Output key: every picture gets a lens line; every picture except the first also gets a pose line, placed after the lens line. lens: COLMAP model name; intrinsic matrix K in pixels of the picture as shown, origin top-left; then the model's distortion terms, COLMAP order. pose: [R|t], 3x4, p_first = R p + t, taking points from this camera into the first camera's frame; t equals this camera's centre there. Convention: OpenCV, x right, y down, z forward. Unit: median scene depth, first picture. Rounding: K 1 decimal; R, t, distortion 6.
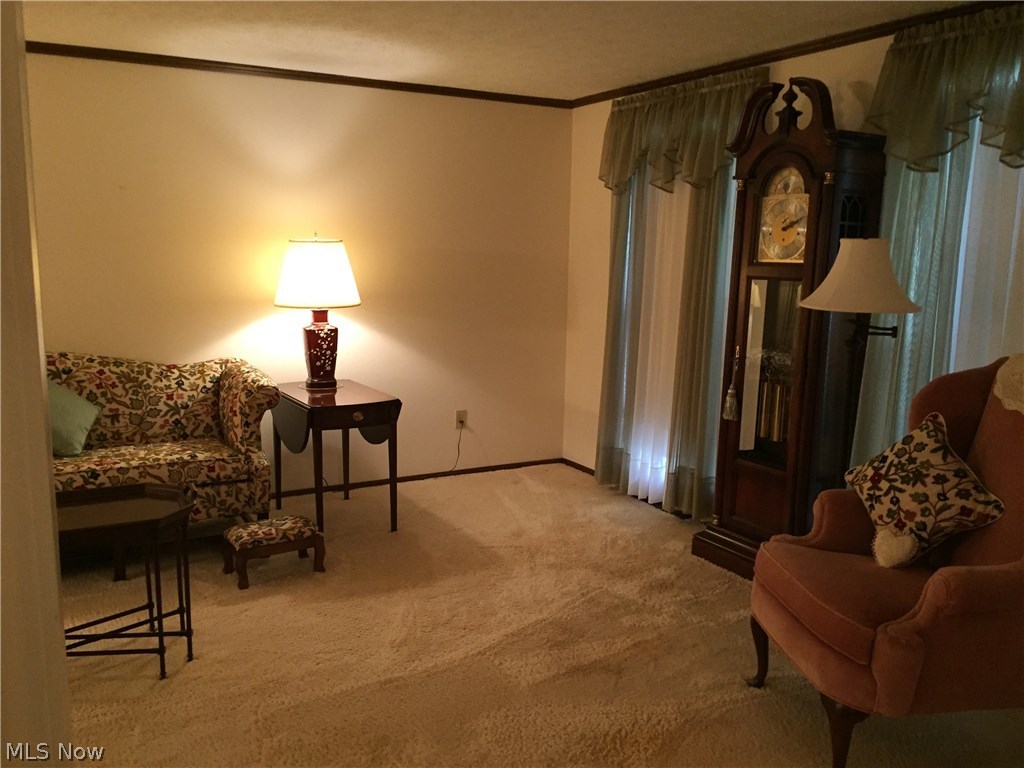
lens RADIAL K [[874.1, 0, 508.9], [0, 874.1, 386.4], [0, 0, 1]] dist [0.044048, -0.006080]
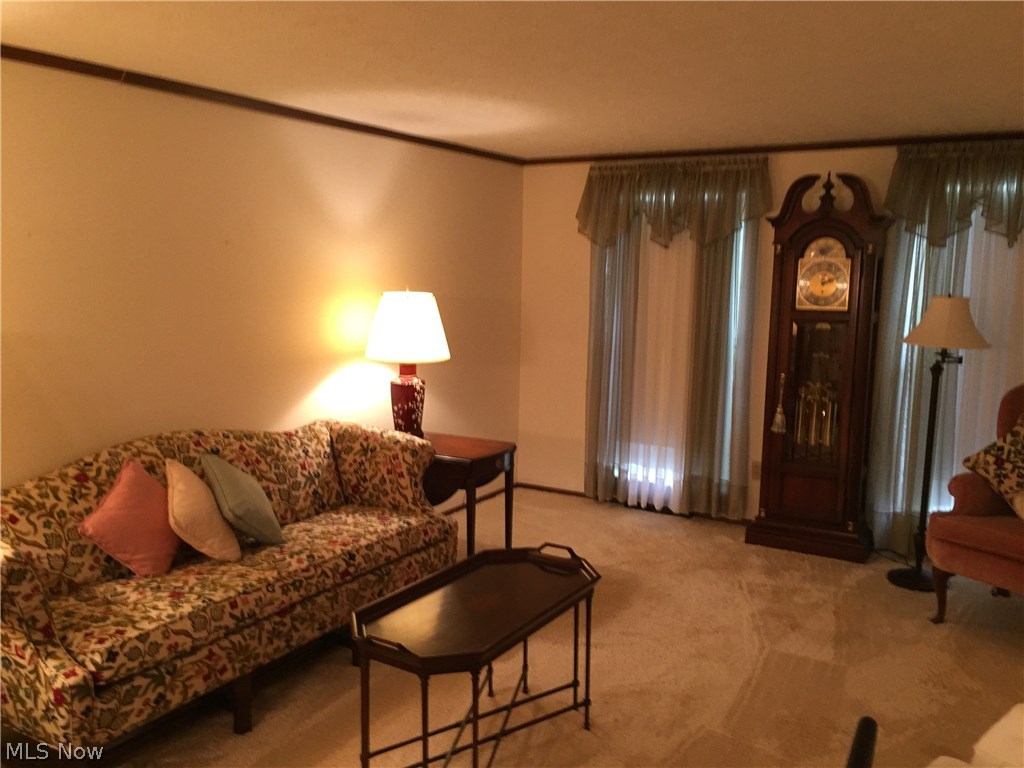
lens RADIAL K [[874.1, 0, 508.9], [0, 874.1, 385.5], [0, 0, 1]] dist [0.044048, -0.006080]
pose [[0.864921, -0.071344, 0.496812, -0.669909], [0.079712, 0.996808, 0.004372, -0.062273], [-0.495538, 0.035820, 0.867847, 0.083581]]
